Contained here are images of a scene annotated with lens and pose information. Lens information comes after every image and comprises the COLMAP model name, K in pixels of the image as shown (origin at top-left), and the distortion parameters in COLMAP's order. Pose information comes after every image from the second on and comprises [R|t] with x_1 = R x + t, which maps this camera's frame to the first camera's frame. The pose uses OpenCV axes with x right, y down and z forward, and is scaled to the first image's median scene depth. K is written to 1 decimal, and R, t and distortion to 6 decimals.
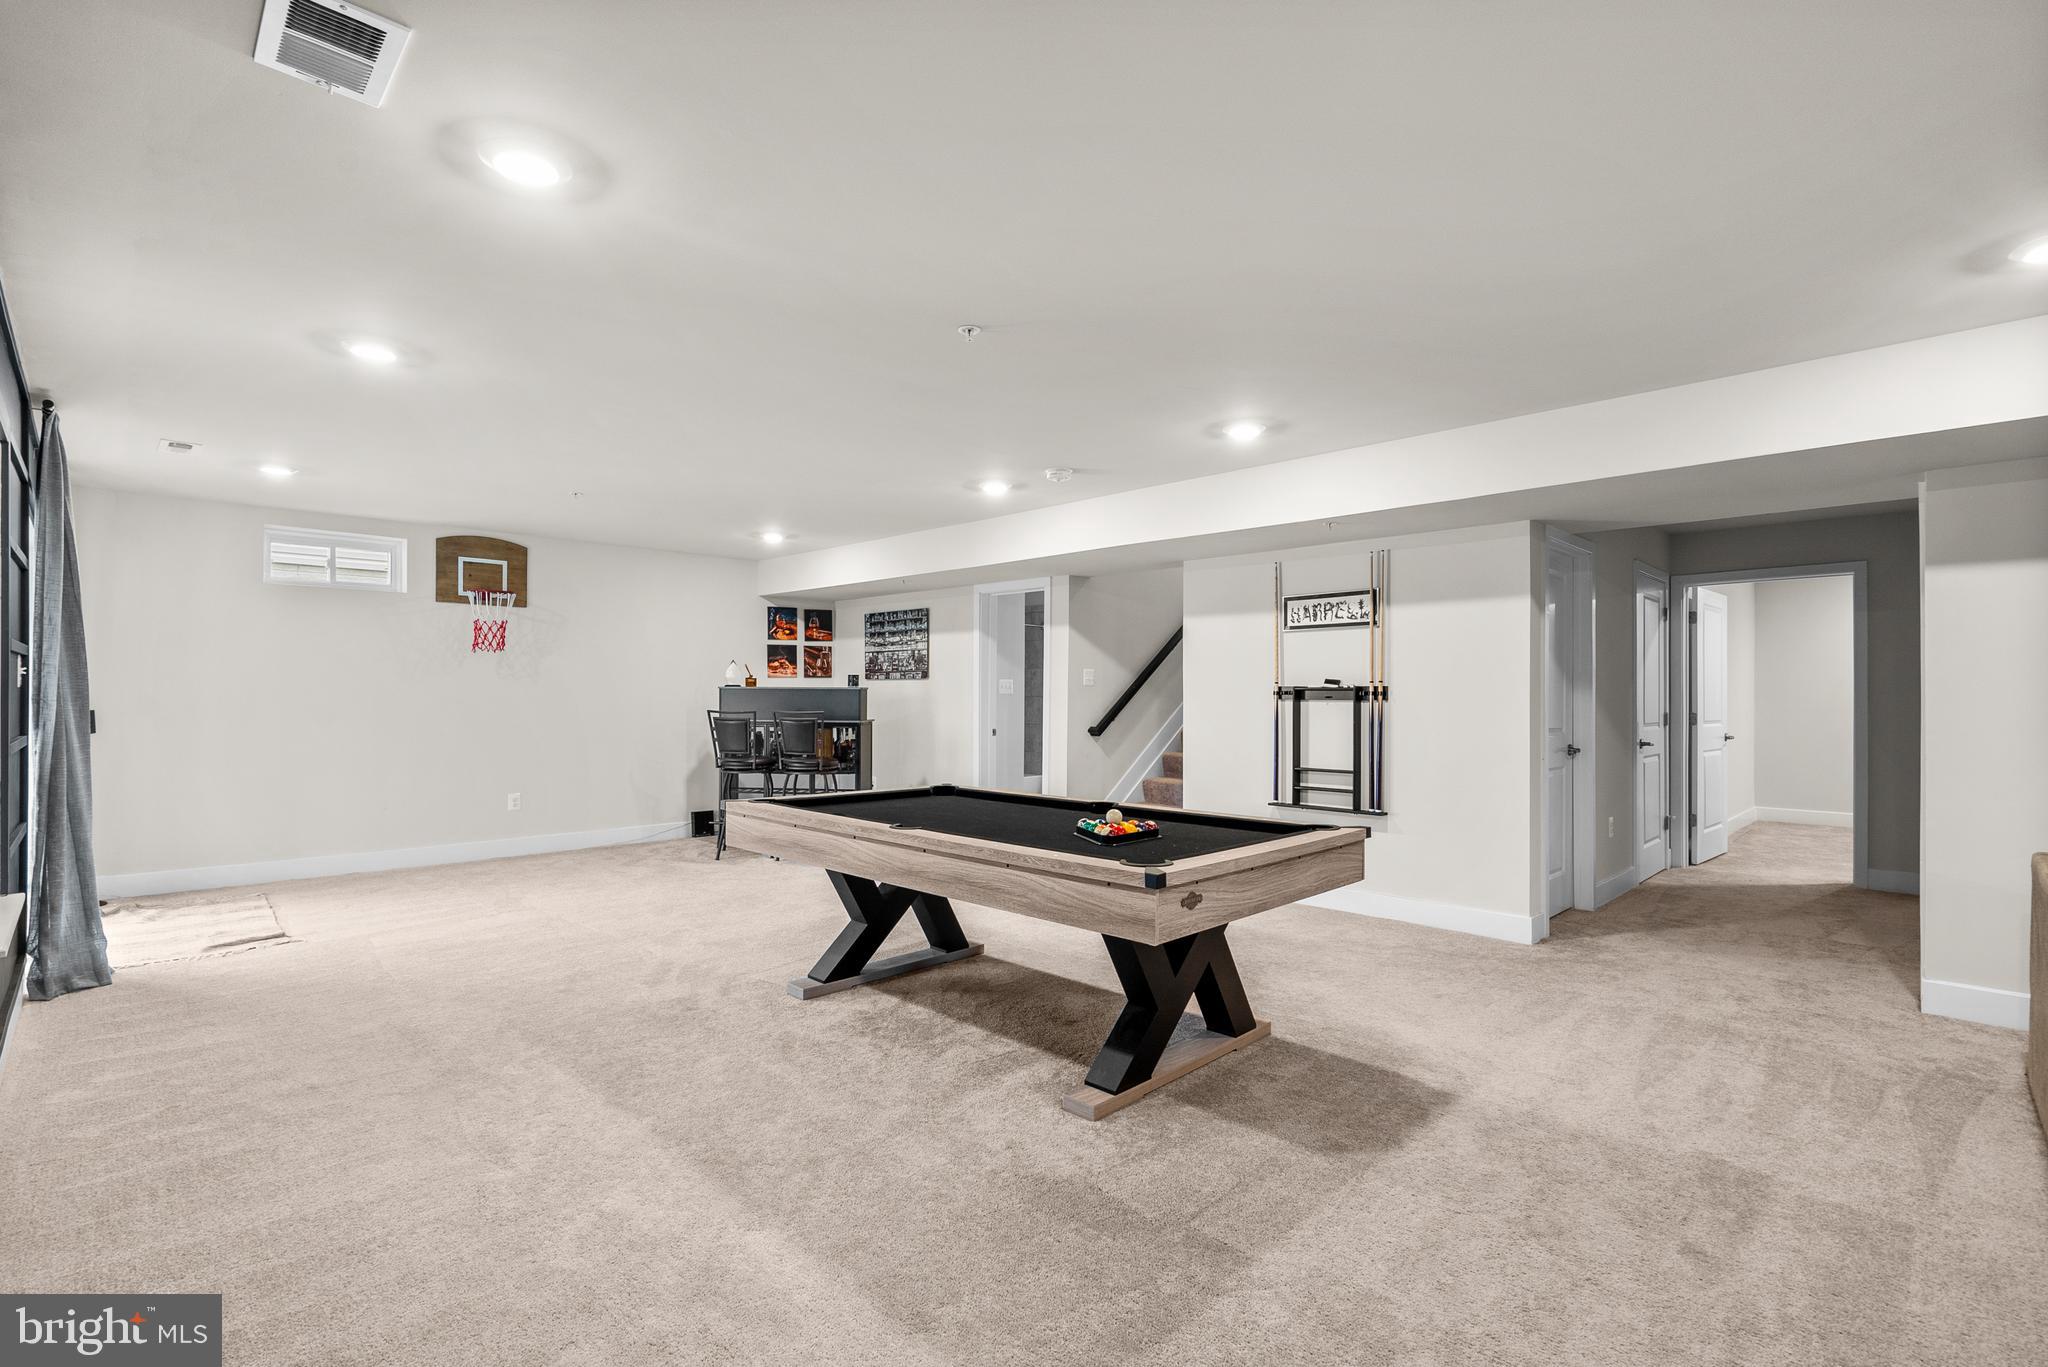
lens RADIAL K [[939.4, 0, 1028.6], [0, 939.4, 682.3], [0, 0, 1]] dist [-0.008679, 0.004199]
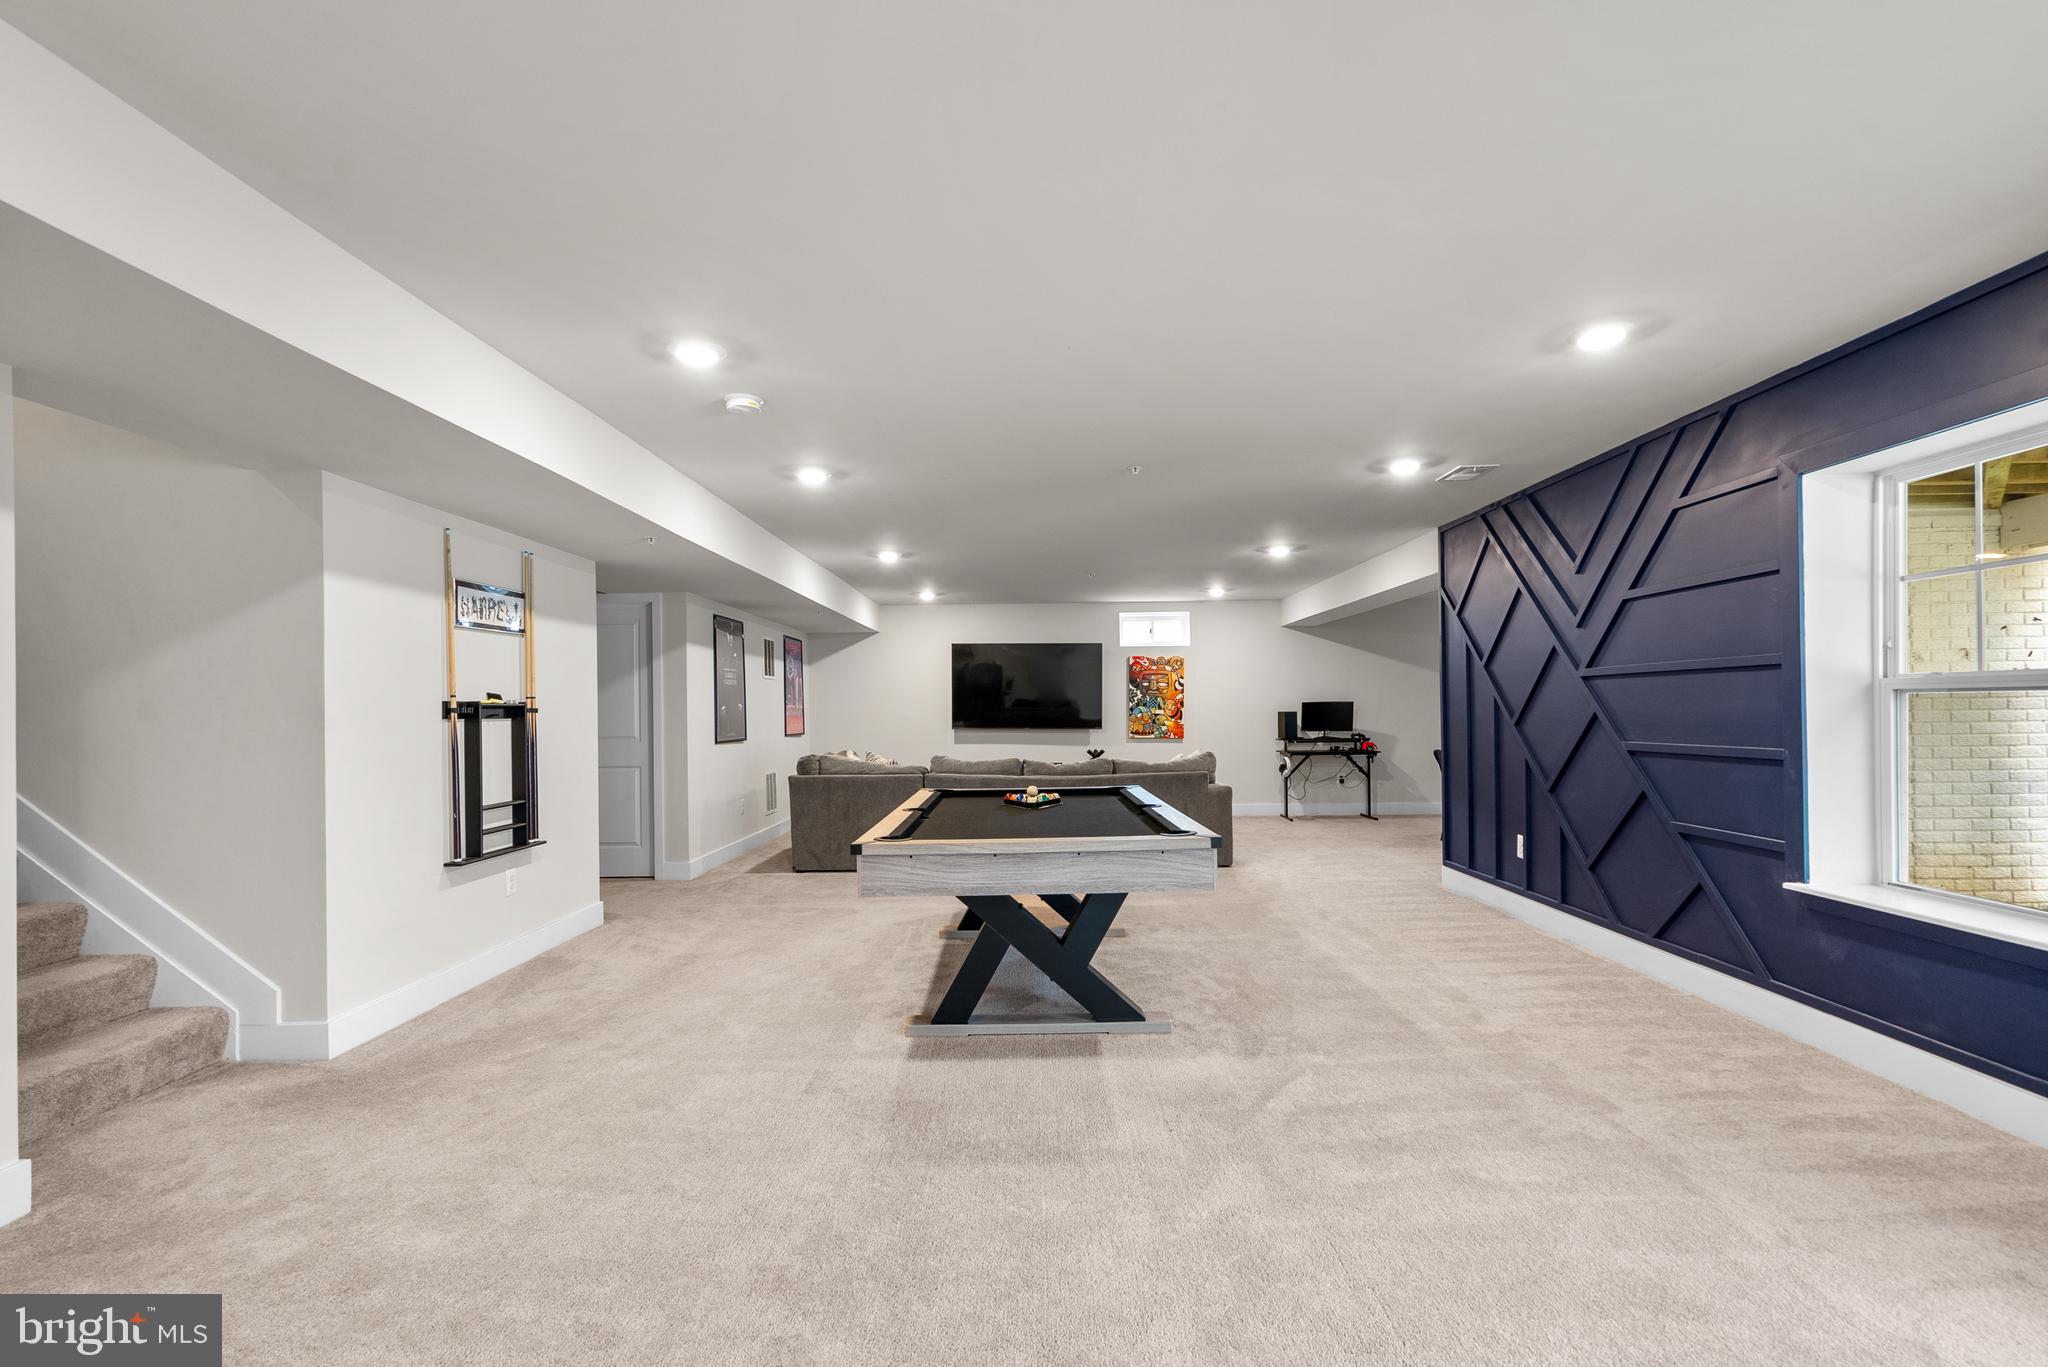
lens RADIAL K [[939.4, 0, 1022.6], [0, 939.4, 700.2], [0, 0, 1]] dist [-0.008679, 0.004199]
pose [[-0.697437, 0.008953, 0.716590, -0.467151], [-0.004039, 0.999857, -0.016423, 0.011645], [-0.716635, -0.014348, -0.697301, 0.992329]]
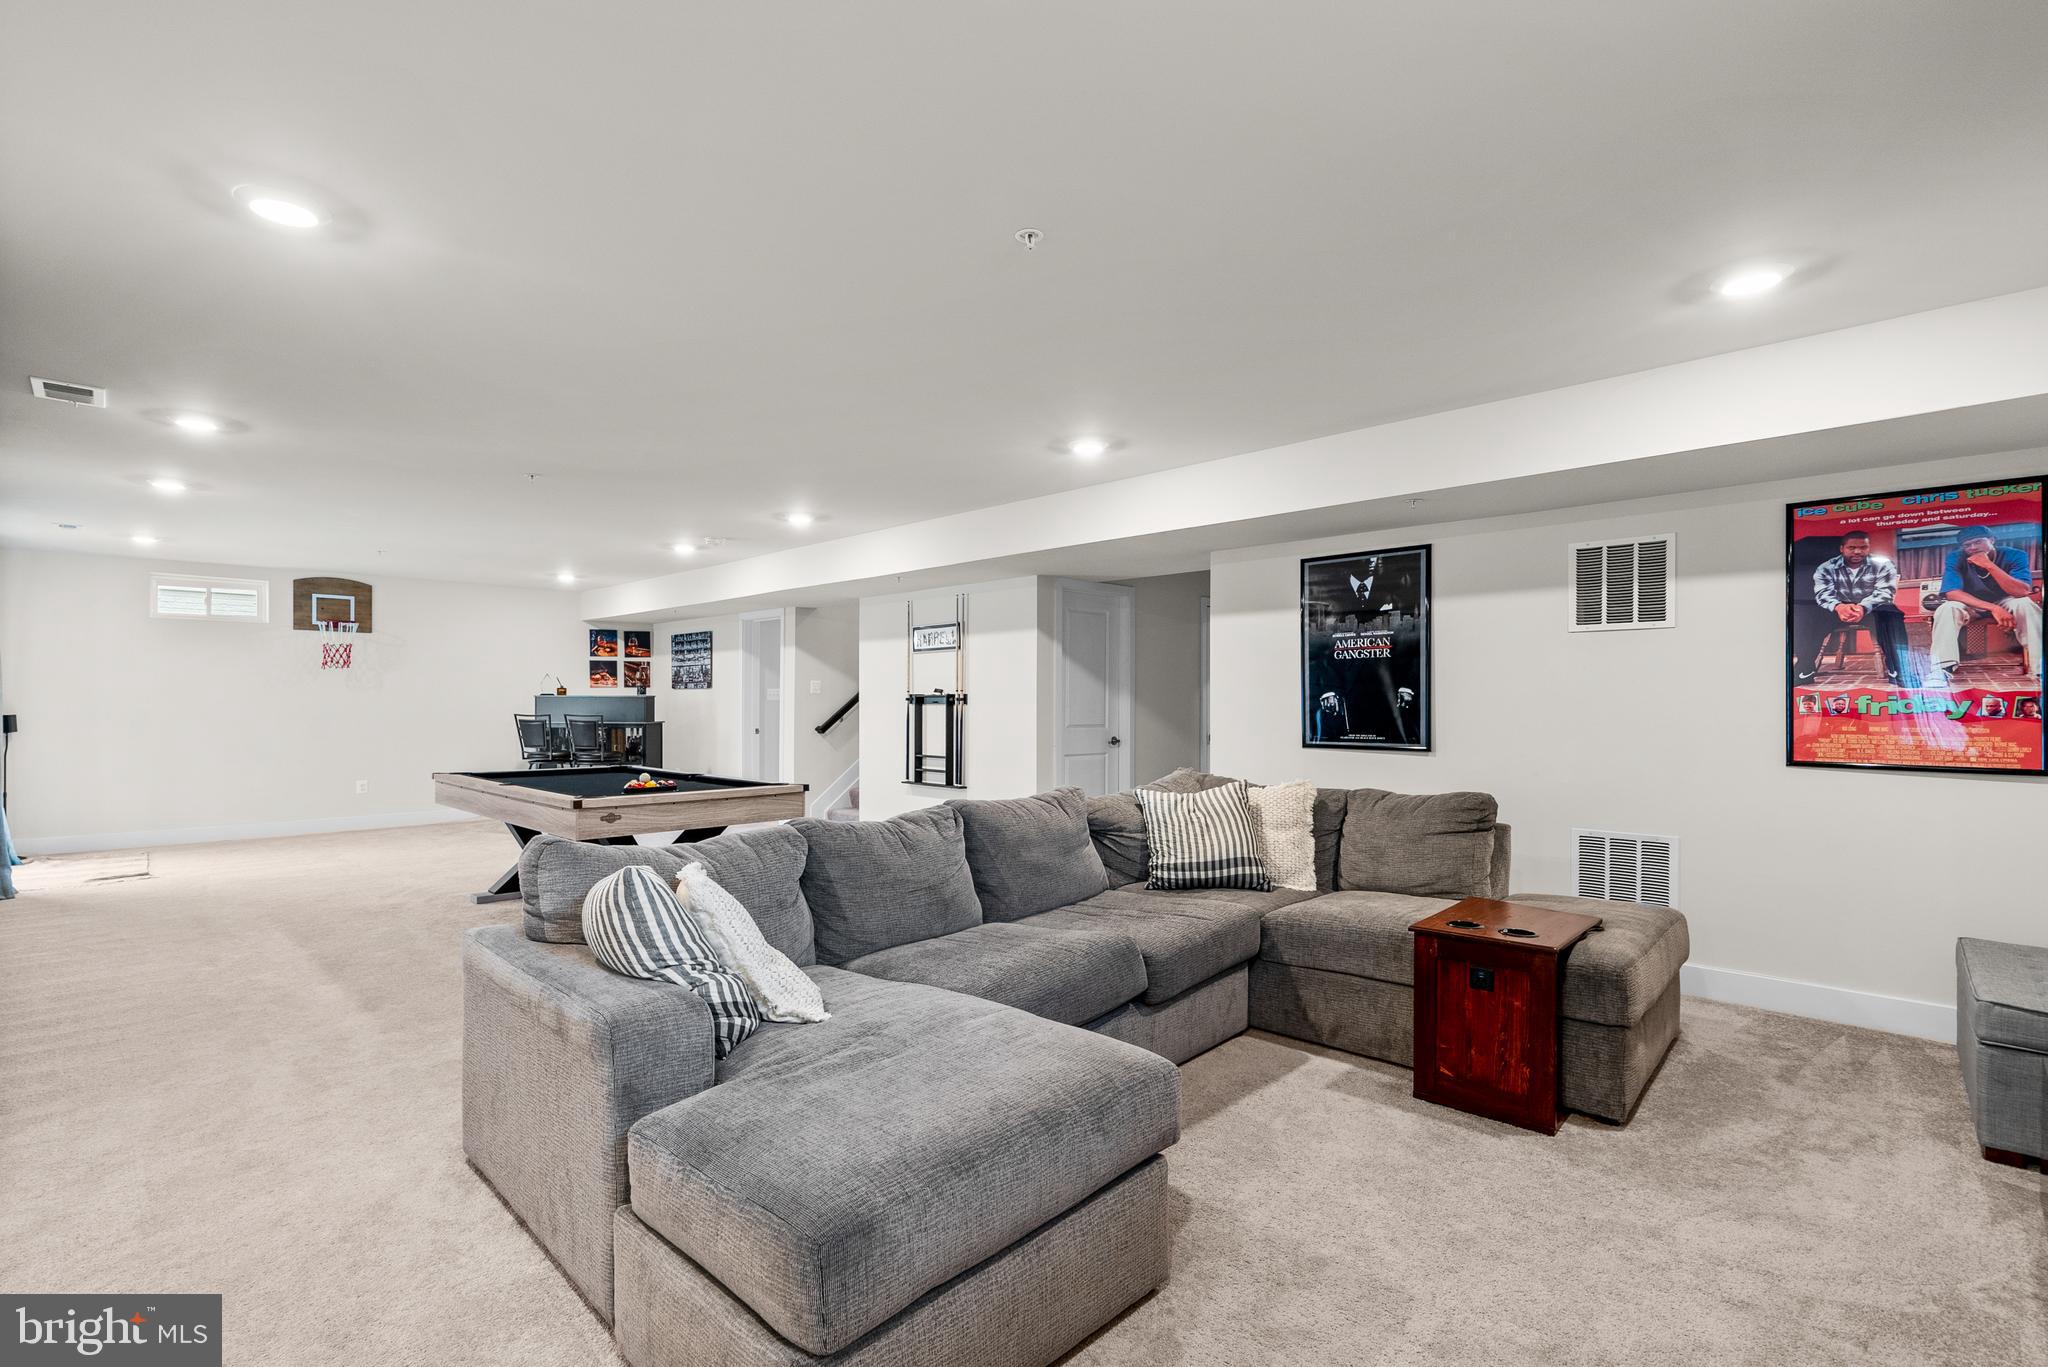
lens RADIAL K [[939.4, 0, 1021.2], [0, 939.4, 695.9], [0, 0, 1]] dist [-0.008679, 0.004199]
pose [[0.999976, -0.002597, 0.006460, 0.347634], [0.002551, 0.999972, 0.007050, -0.001677], [-0.006478, -0.007034, 0.999954, -0.281177]]
